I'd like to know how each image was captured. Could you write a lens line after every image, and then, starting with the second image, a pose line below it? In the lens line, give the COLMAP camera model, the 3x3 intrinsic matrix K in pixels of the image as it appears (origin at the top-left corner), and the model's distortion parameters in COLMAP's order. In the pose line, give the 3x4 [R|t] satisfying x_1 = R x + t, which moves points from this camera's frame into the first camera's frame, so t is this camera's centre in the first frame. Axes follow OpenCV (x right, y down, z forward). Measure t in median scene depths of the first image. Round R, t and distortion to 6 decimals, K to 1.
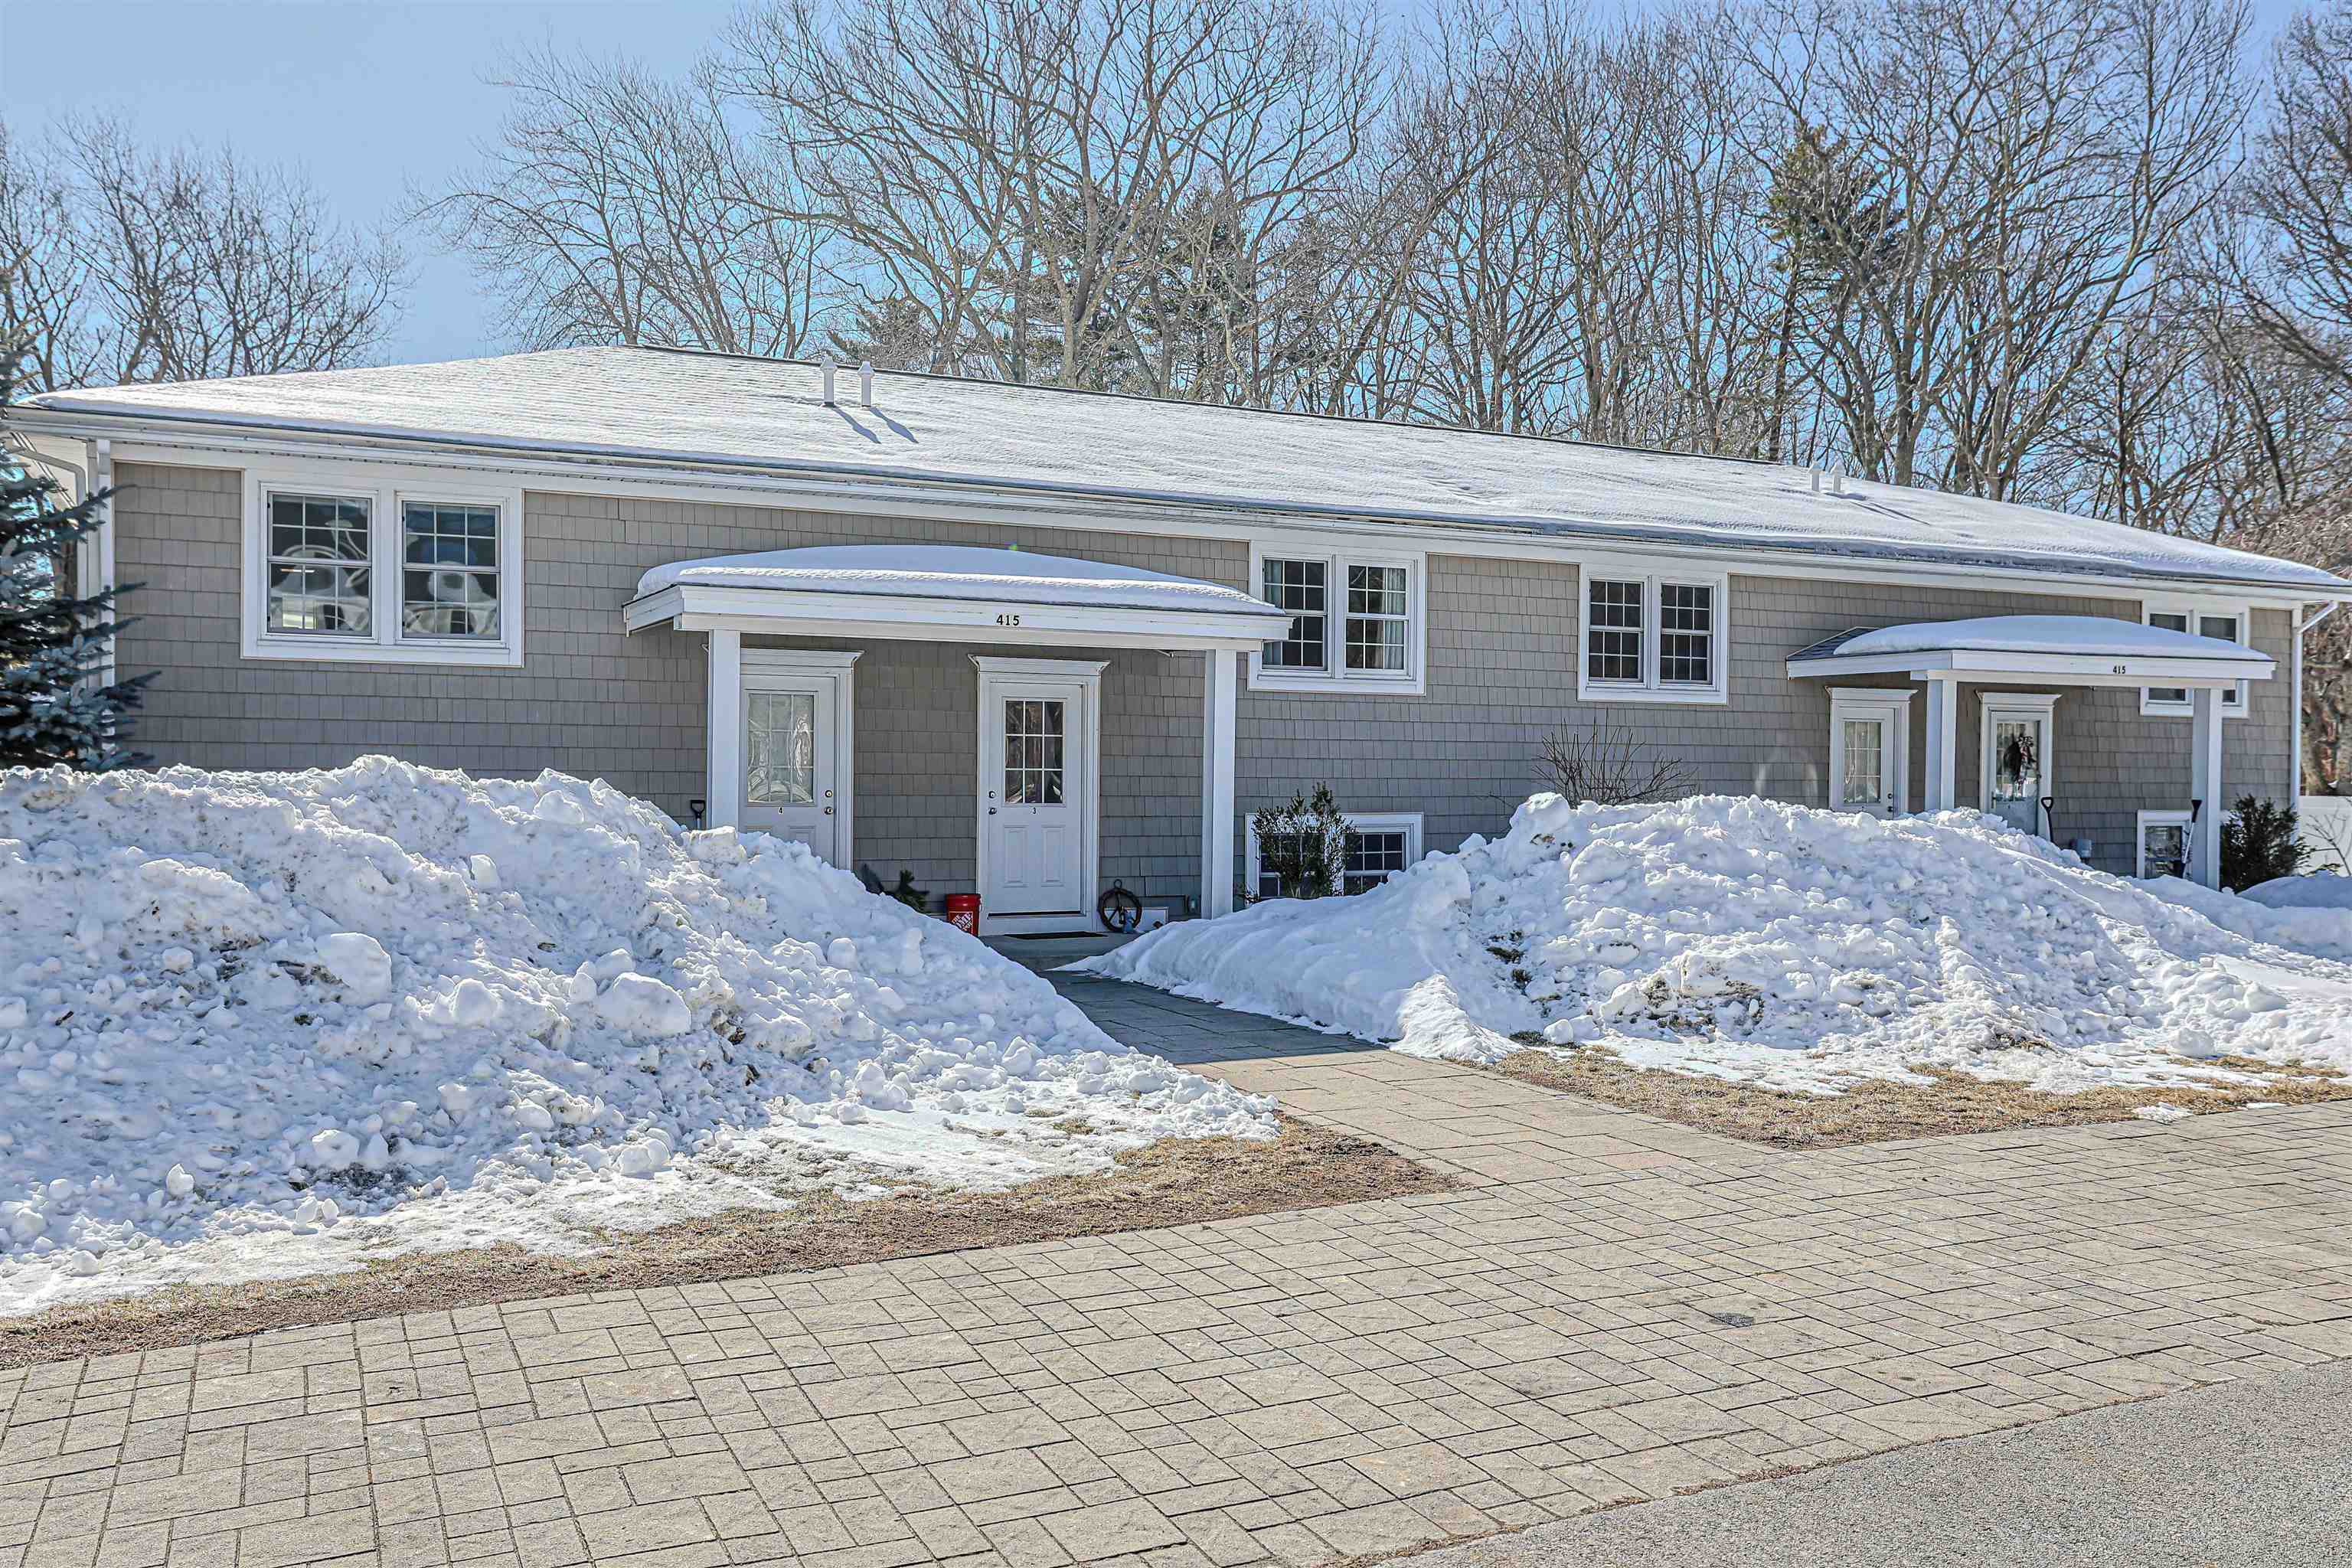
lens RADIAL K [[1828.5, 0, 1247.6], [0, 1828.5, 768.1], [0, 0, 1]] dist [0.003817, 0.004526]
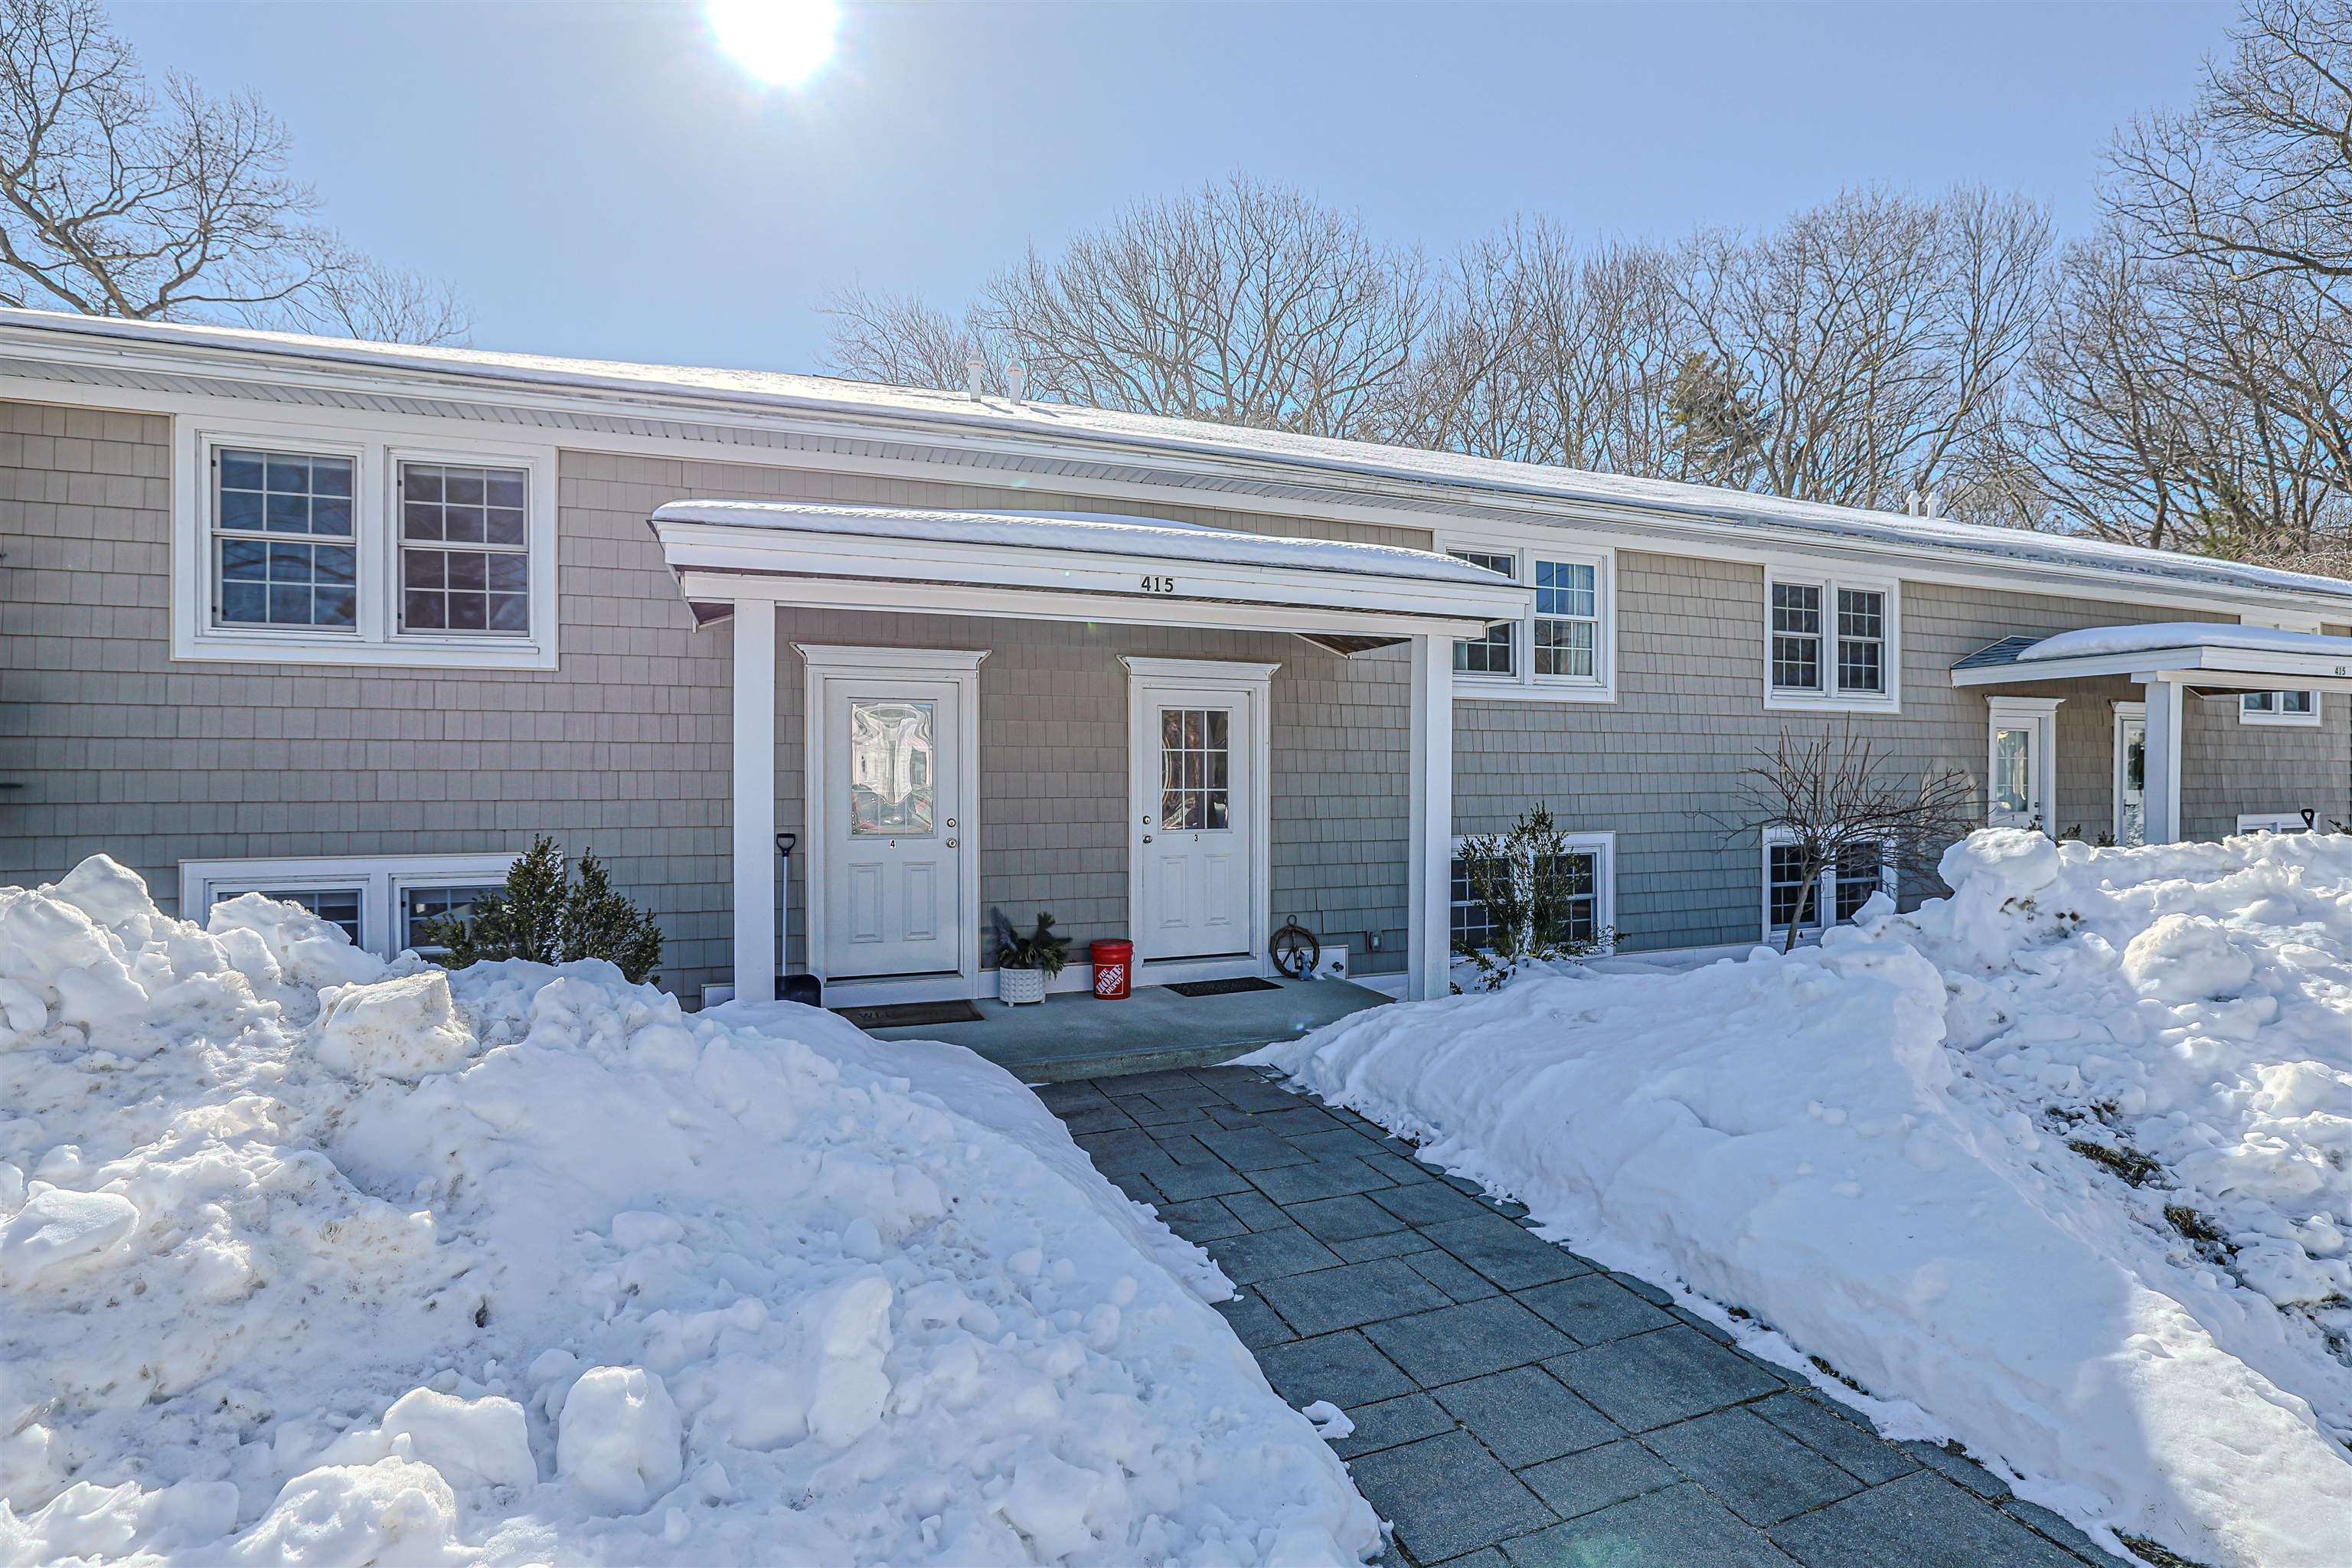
lens RADIAL K [[1039.4, 0, 1195.5], [0, 1039.4, 801.2], [0, 0, 1]] dist [-0.027238, 0.000347]
pose [[0.993437, -0.006013, -0.114222, -0.053896], [0.008857, 0.999663, 0.024408, -0.005215], [0.114036, -0.025259, 0.993155, 0.456092]]
